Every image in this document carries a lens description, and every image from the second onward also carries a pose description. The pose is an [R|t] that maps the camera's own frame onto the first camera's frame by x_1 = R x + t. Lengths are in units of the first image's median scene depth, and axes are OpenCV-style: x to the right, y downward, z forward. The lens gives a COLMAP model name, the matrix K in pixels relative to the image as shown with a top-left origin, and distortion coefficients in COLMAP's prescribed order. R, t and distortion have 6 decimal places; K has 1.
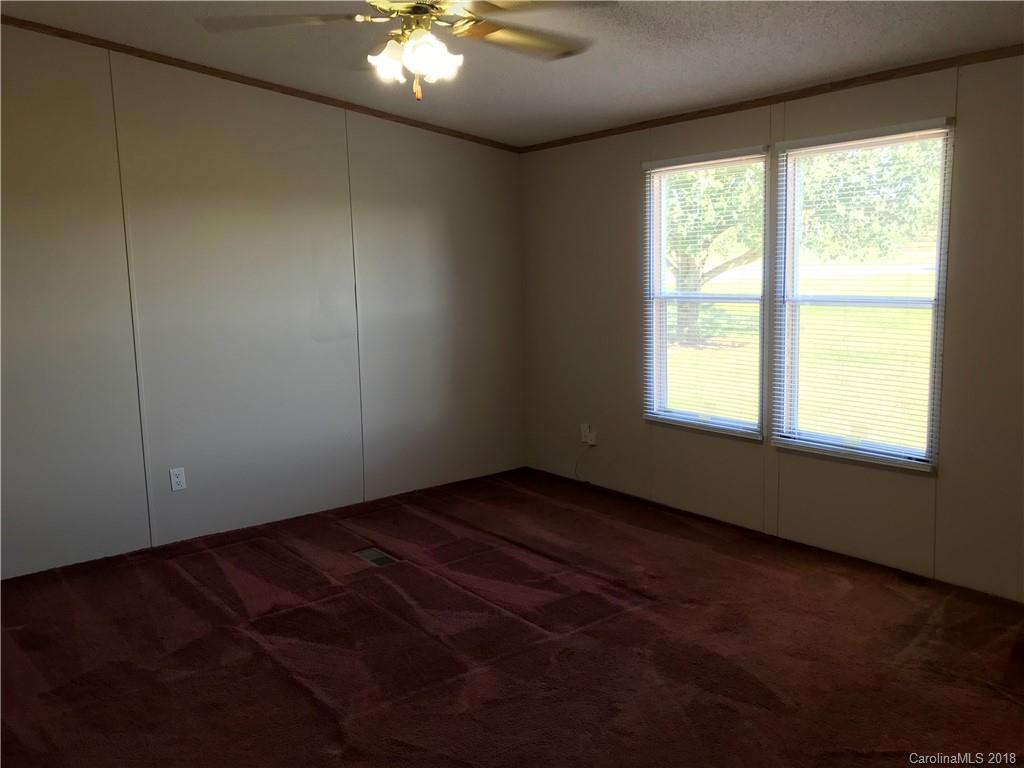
lens RADIAL K [[846.6, 0, 512.0], [0, 846.6, 384.0], [0, 0, 1]] dist [0.002349, 0.002180]
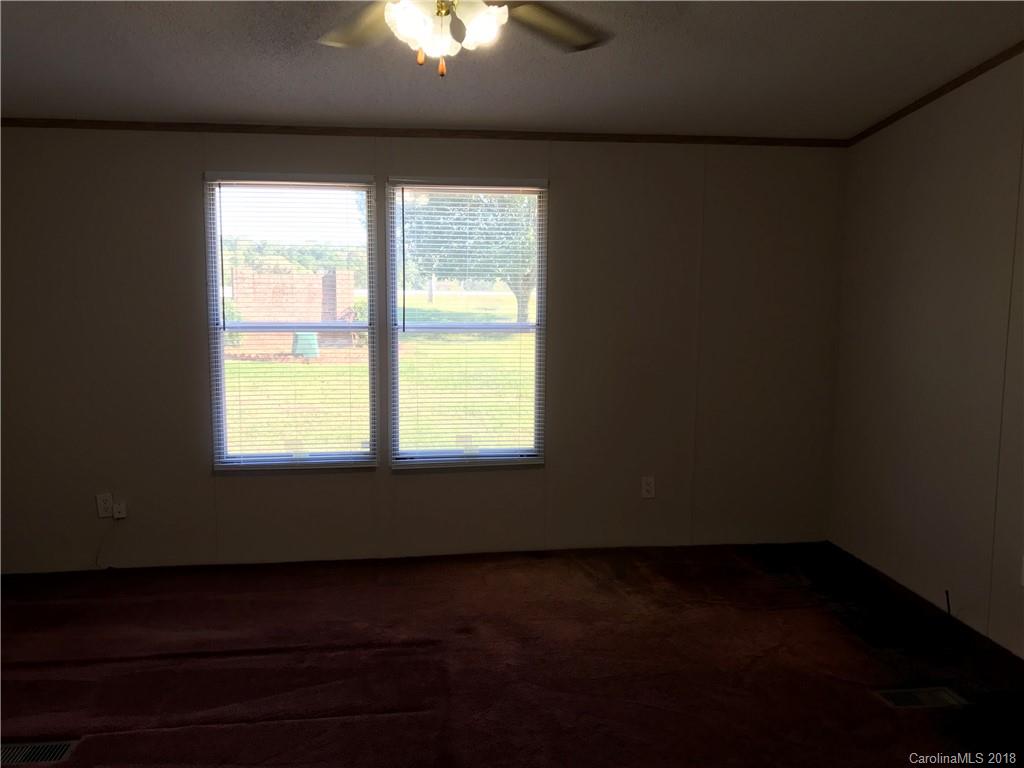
lens RADIAL K [[846.6, 0, 512.0], [0, 846.6, 384.0], [0, 0, 1]] dist [0.002349, 0.002180]
pose [[0.490620, -0.081618, 0.867543, -0.514233], [0.102384, 0.994107, 0.035624, -0.053245], [-0.865338, 0.071344, 0.496086, 0.368595]]
